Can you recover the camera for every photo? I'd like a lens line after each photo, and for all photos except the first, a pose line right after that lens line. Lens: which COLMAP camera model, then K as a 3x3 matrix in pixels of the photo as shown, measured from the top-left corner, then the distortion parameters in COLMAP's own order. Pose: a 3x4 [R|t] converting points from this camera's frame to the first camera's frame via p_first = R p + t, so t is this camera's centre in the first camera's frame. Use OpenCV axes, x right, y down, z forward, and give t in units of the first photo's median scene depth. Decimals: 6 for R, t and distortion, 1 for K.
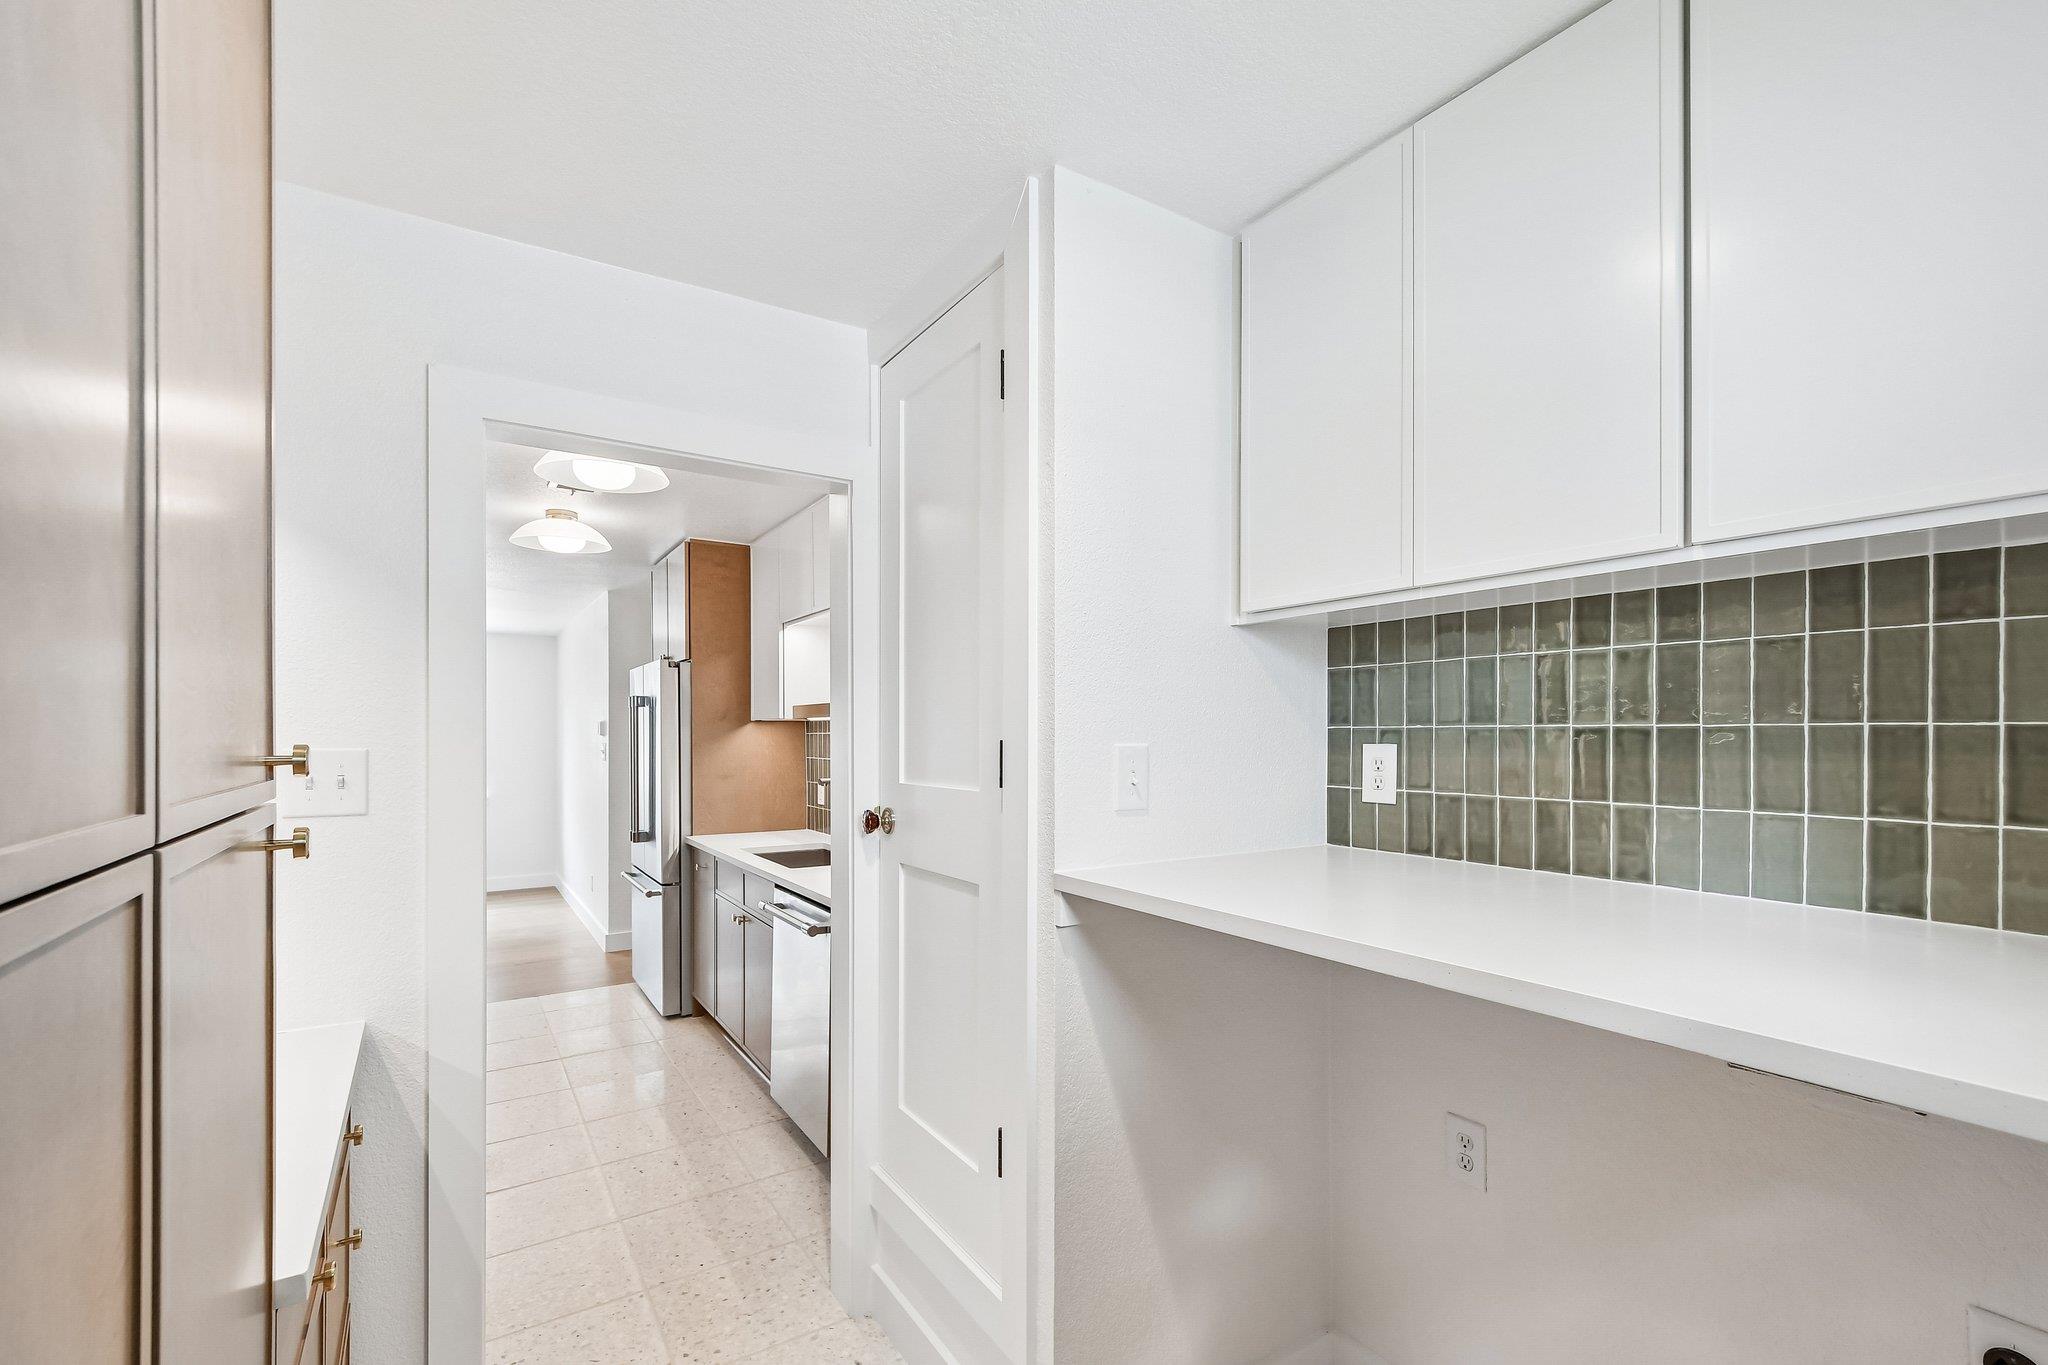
lens RADIAL K [[901.7, 0, 1015.4], [0, 901.7, 730.0], [0, 0, 1]] dist [0.004623, 0.000709]
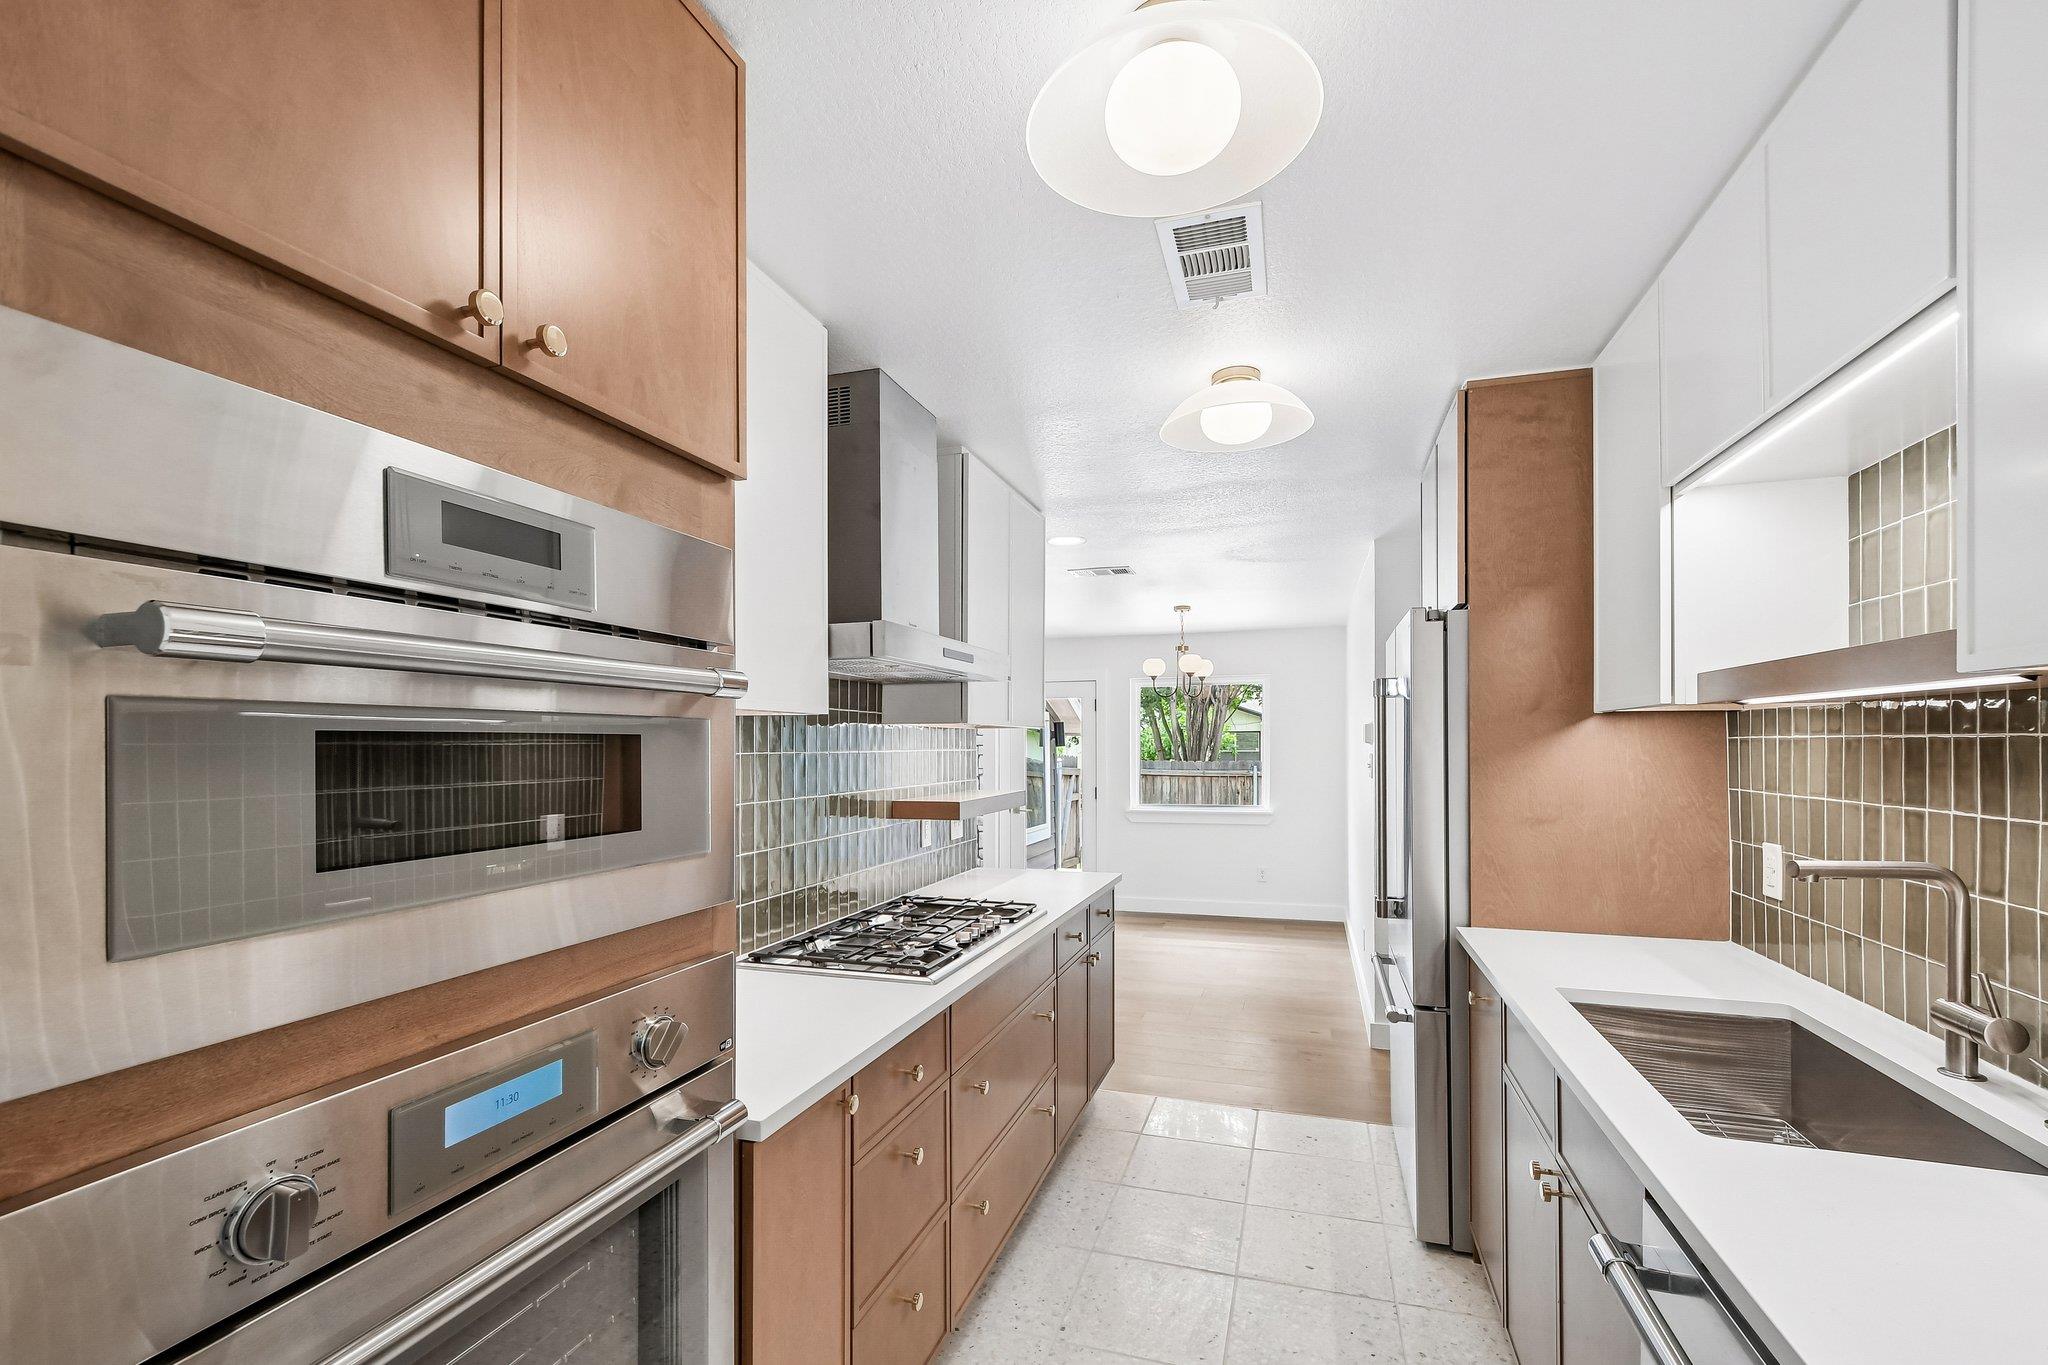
lens RADIAL K [[903.0, 0, 1021.1], [0, 903.0, 740.7], [0, 0, 1]] dist [0.006270, -0.000768]
pose [[0.641453, 0.000633, -0.767162, -0.111249], [0.000800, 0.999999, 0.001494, 0.004618], [0.767162, -0.001572, 0.641452, 0.432654]]
